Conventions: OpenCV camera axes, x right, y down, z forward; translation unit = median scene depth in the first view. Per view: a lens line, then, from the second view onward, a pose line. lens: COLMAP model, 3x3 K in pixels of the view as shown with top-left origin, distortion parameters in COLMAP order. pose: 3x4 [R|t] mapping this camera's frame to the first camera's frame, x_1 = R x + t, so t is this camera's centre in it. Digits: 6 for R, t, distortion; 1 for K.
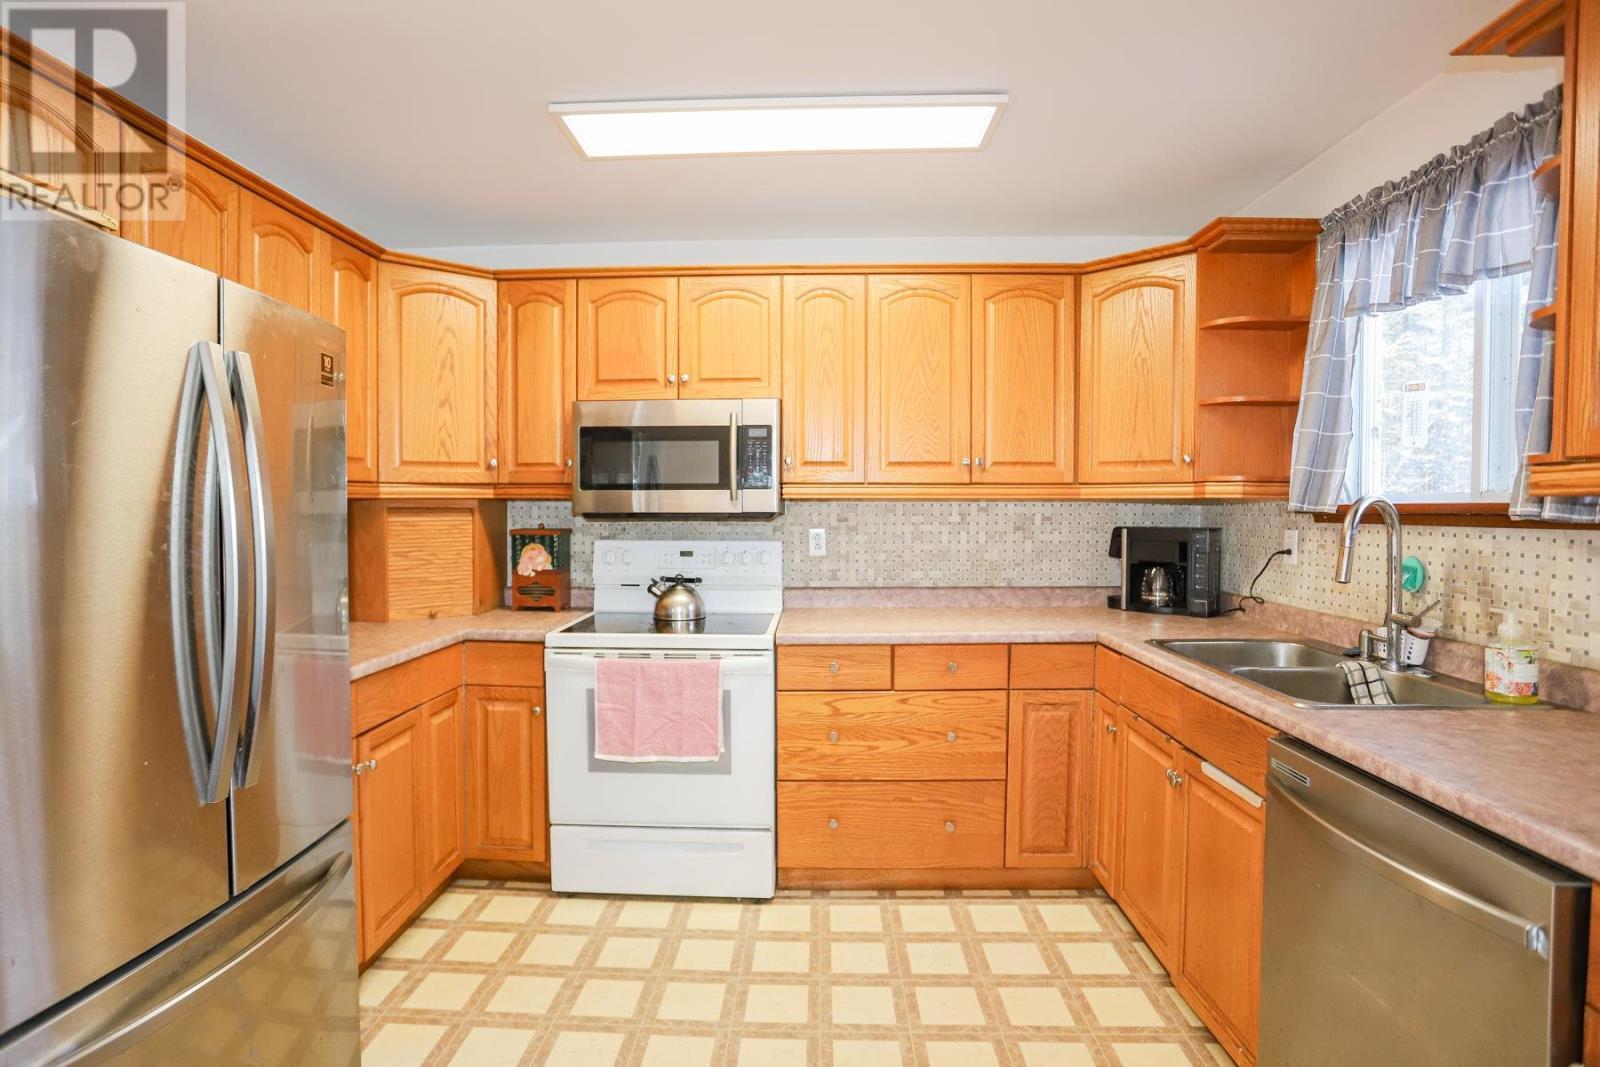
lens RADIAL K [[792.2, 0, 795.1], [0, 792.2, 531.1], [0, 0, 1]] dist [-0.083652, 0.041432]
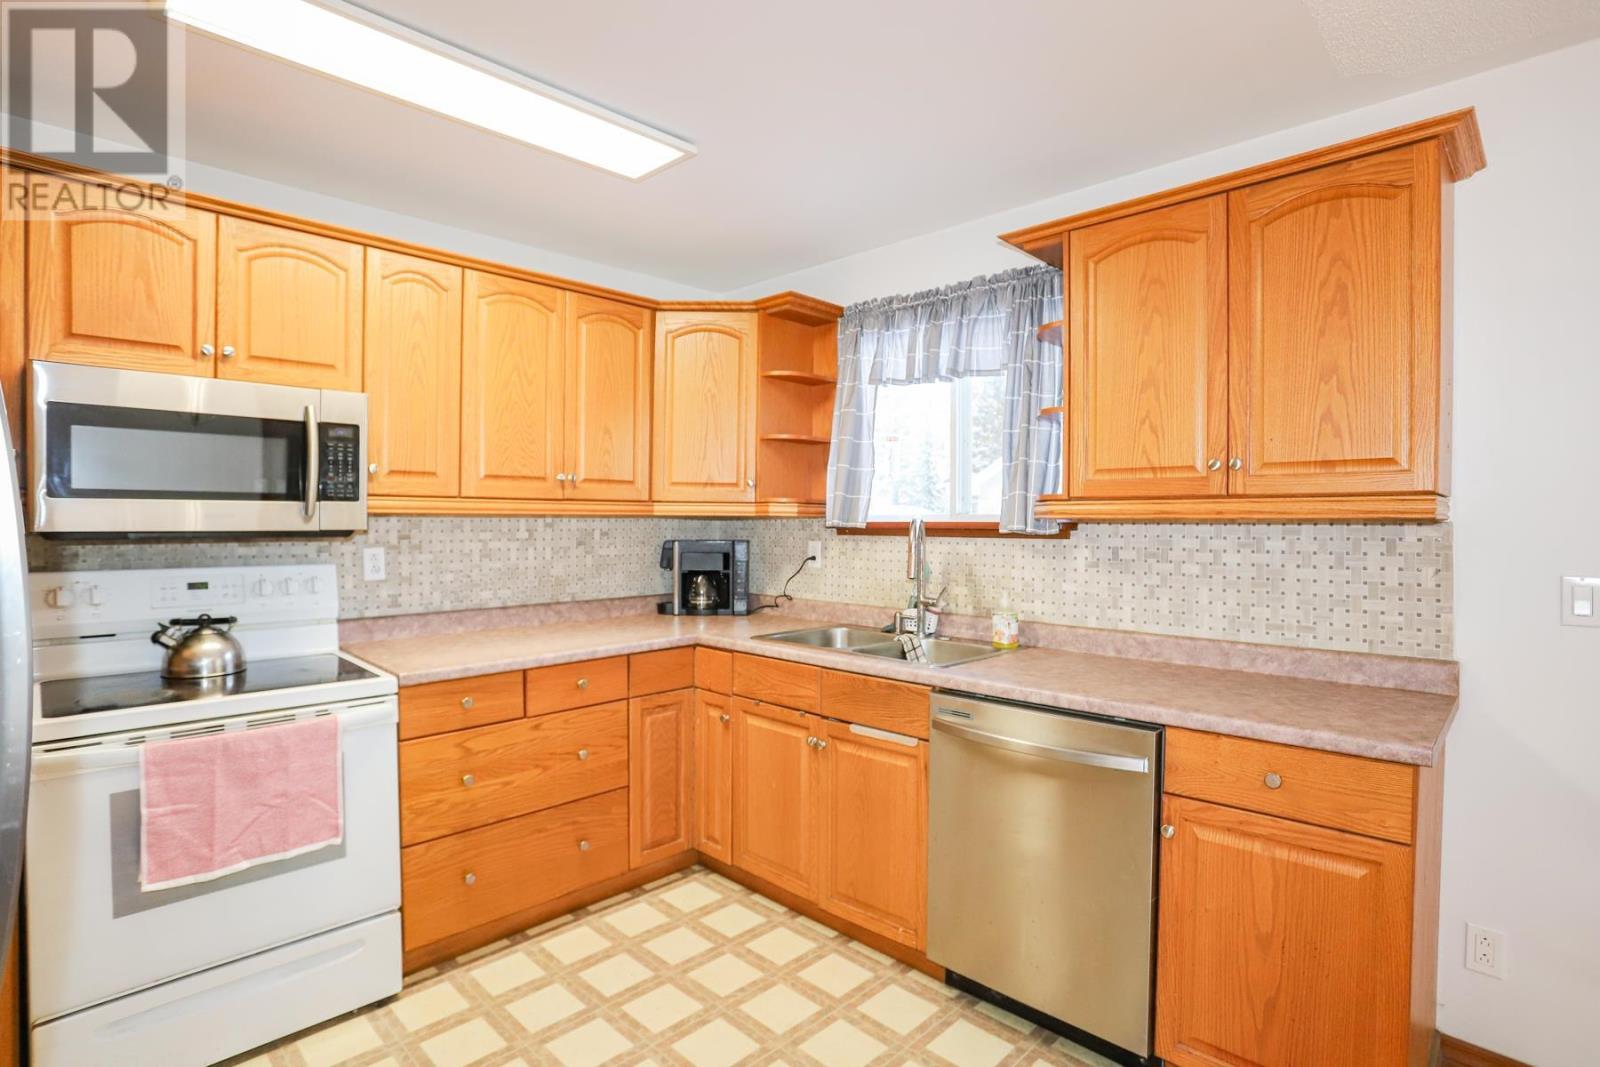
lens RADIAL K [[792.2, 0, 795.1], [0, 792.2, 531.1], [0, 0, 1]] dist [-0.083652, 0.041432]
pose [[0.676785, -0.007357, 0.736144, -0.342528], [0.017768, 0.999822, -0.006343, -0.009837], [-0.735966, 0.017372, 0.676795, 0.125009]]
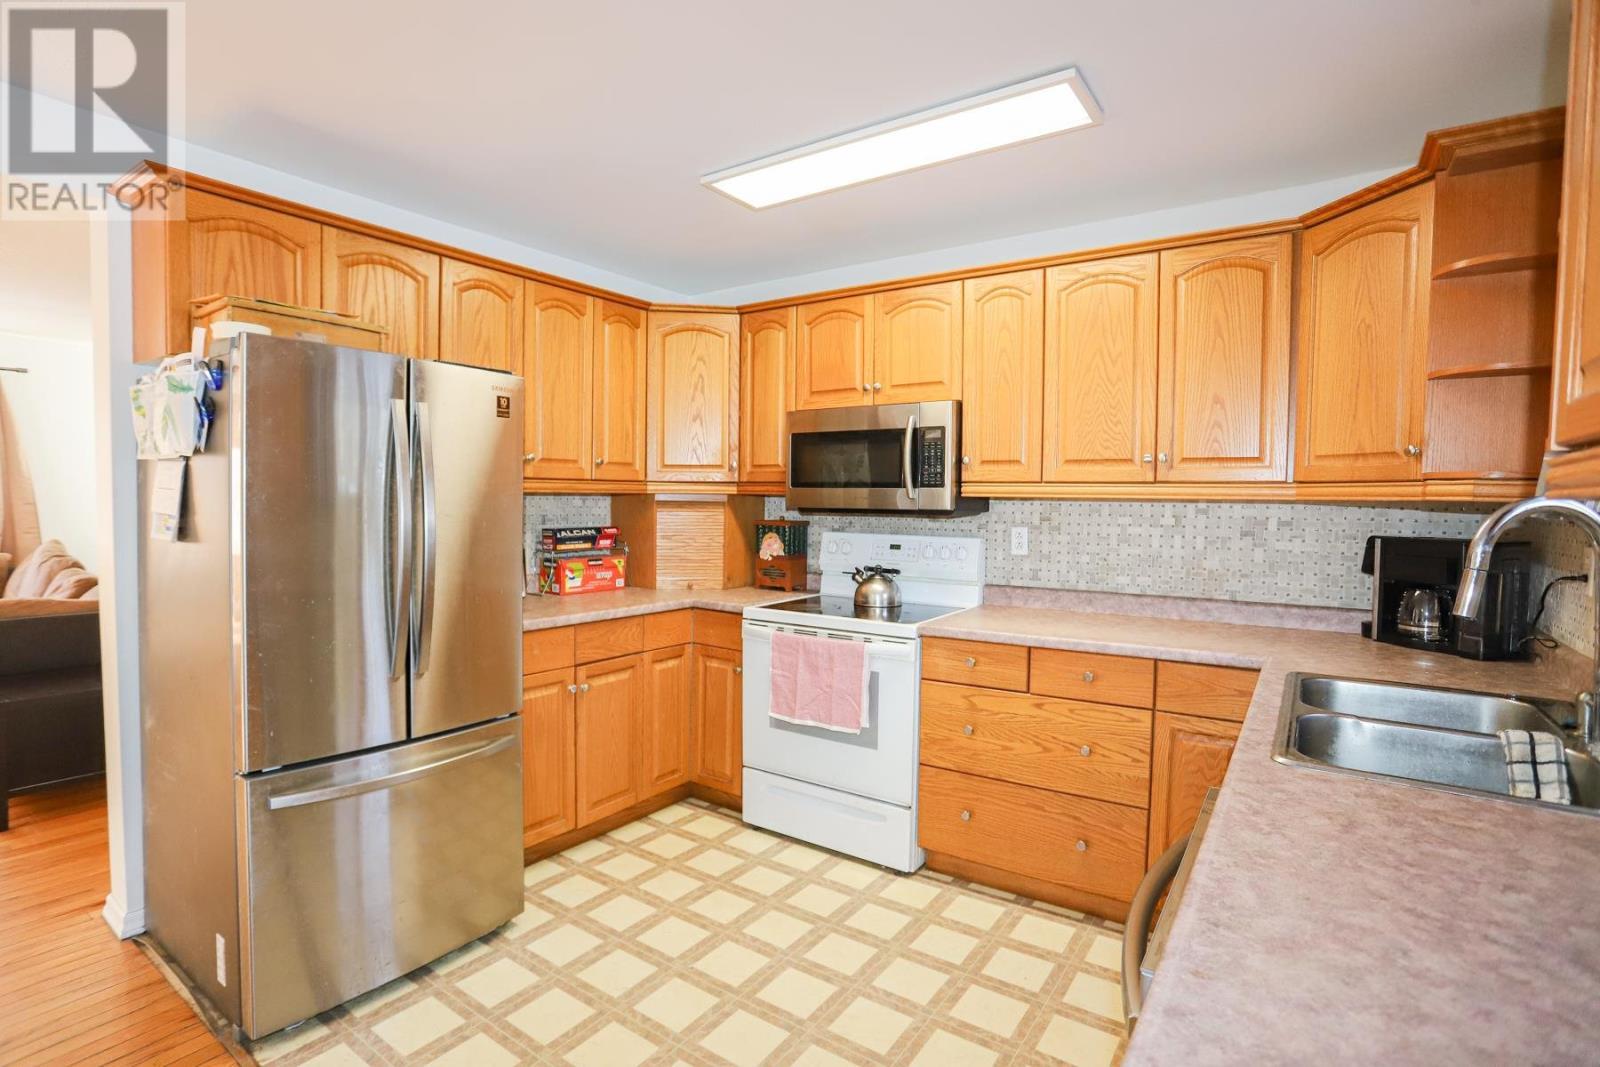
lens RADIAL K [[775.2, 0, 800.0], [0, 775.2, 533.5], [0, 0, 1]] dist [-0.083330, 0.038894]
pose [[0.841894, 0.033395, -0.538608, 0.389079], [-0.029155, 0.999440, 0.016397, -0.004026], [0.538855, 0.001899, 0.842397, 0.043081]]
